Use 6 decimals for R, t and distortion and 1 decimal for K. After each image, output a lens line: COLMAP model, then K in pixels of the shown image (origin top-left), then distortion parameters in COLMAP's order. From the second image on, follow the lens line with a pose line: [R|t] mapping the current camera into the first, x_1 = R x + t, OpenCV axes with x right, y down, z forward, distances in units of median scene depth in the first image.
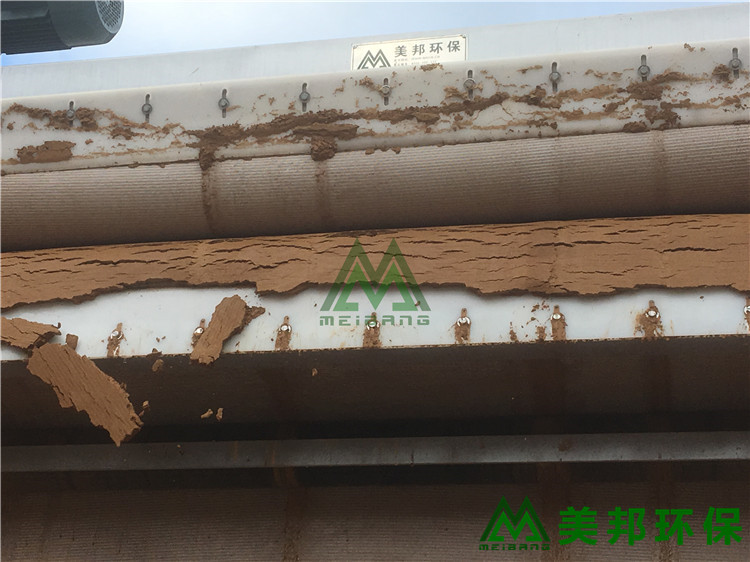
lens RADIAL K [[1412.3, 0, 375.0], [0, 1412.3, 281.0], [0, 0, 1]] dist [0.016168, 0.035615]
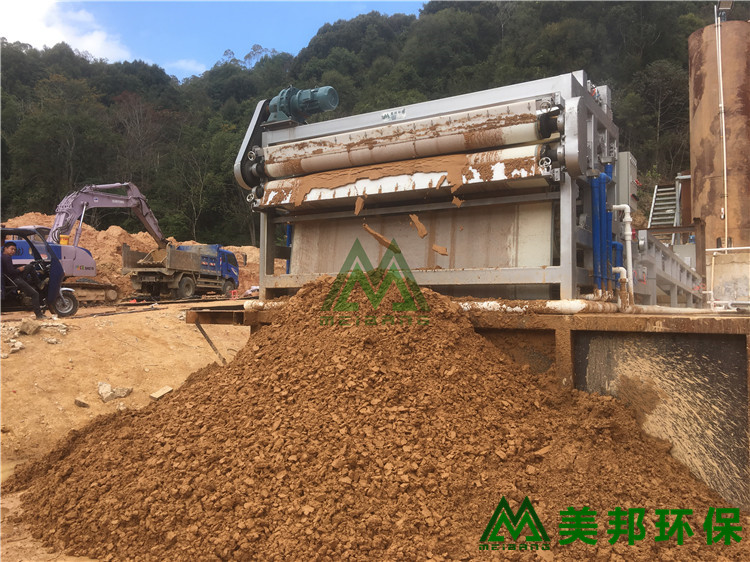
lens RADIAL K [[624.3, 0, 375.0], [0, 624.3, 281.0], [0, 0, 1]] dist [0.060781, -0.111071]
pose [[0.941982, -0.048715, -0.332109, 0.634301], [0.158081, 0.937203, 0.310904, -0.317236], [0.296108, -0.345366, 0.890529, -0.960293]]
